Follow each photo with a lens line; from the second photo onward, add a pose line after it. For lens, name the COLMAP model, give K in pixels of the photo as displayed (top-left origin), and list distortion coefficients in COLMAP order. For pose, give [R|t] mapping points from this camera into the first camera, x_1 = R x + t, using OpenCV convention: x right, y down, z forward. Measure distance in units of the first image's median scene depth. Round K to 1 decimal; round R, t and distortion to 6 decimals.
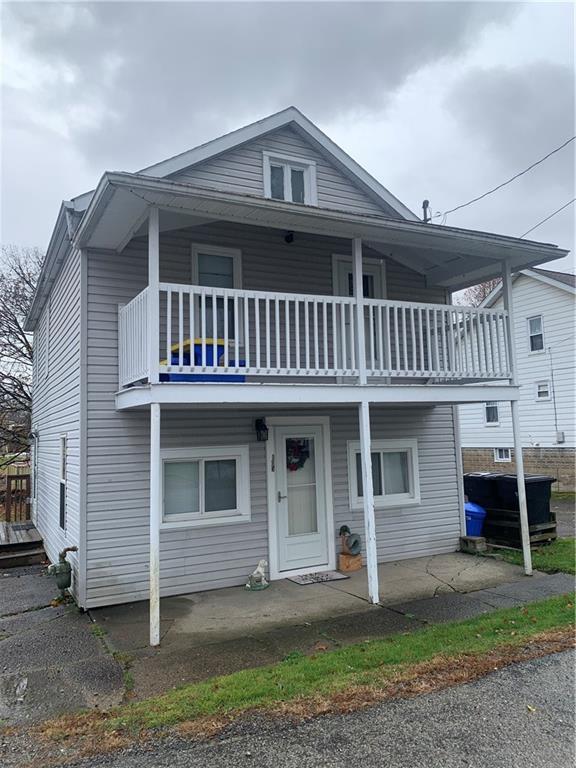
lens RADIAL K [[583.9, 0, 287.2], [0, 583.9, 378.4], [0, 0, 1]] dist [0.027181, -0.000853]
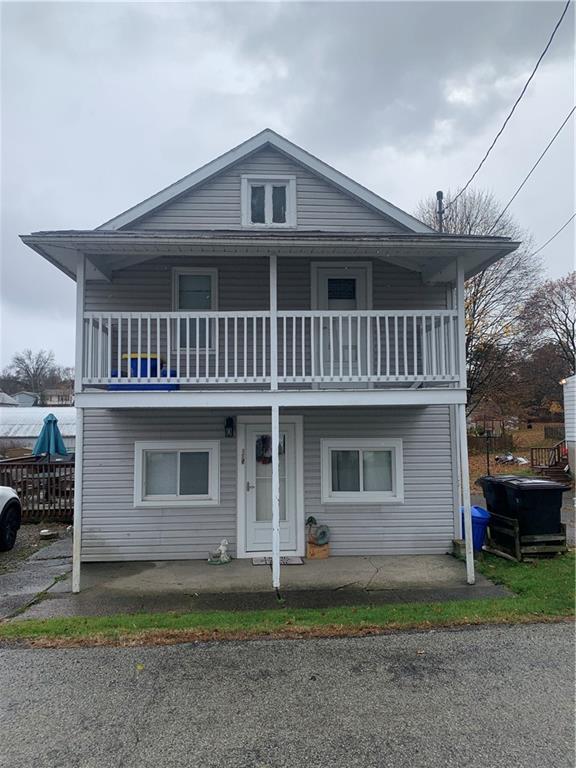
lens RADIAL K [[586.3, 0, 289.8], [0, 586.3, 387.4], [0, 0, 1]] dist [0.040524, -0.045558]
pose [[0.917098, 0.001522, -0.398659, 0.519052], [0.016948, 0.998940, 0.042803, -0.036364], [0.398302, -0.046011, 0.916100, 0.001491]]
